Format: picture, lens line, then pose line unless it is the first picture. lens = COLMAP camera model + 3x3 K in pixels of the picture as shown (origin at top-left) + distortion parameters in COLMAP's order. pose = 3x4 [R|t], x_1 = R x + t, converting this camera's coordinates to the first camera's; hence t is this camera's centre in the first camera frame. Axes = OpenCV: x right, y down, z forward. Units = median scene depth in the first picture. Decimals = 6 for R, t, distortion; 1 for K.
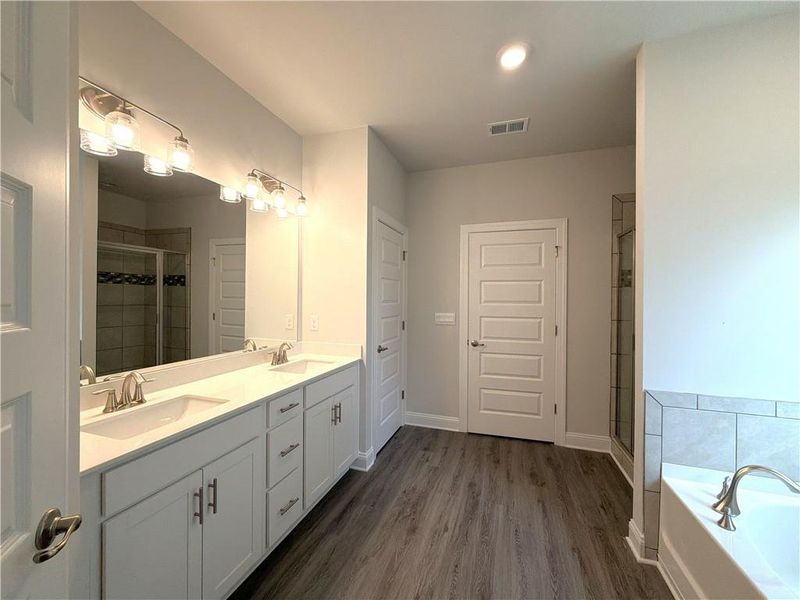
lens RADIAL K [[321.5, 0, 402.1], [0, 321.5, 300.5], [0, 0, 1]] dist [0.000525, 0.000226]
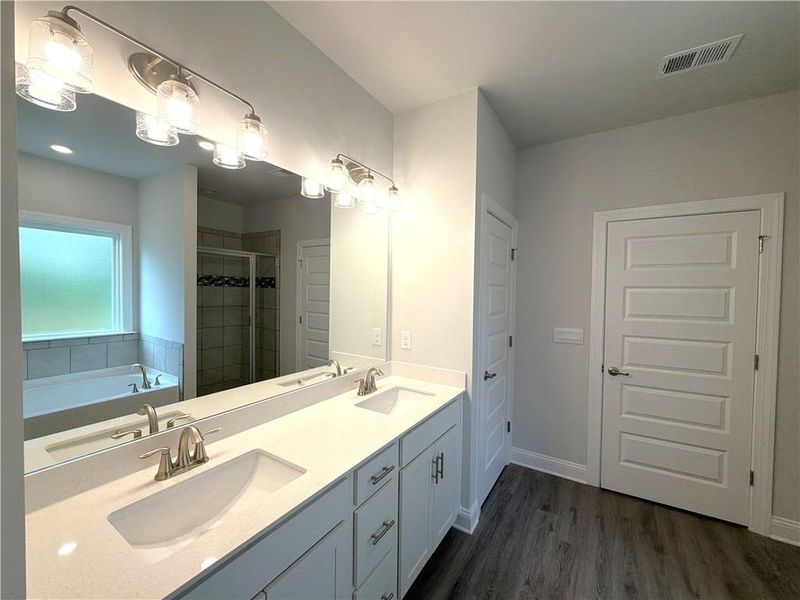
lens RADIAL K [[321.5, 0, 402.1], [0, 321.5, 300.5], [0, 0, 1]] dist [0.000525, 0.000226]
pose [[0.971981, 0.011519, -0.234778, -0.089898], [-0.007715, 0.999824, 0.017114, -0.045425], [0.234933, -0.014824, 0.971898, 0.195751]]
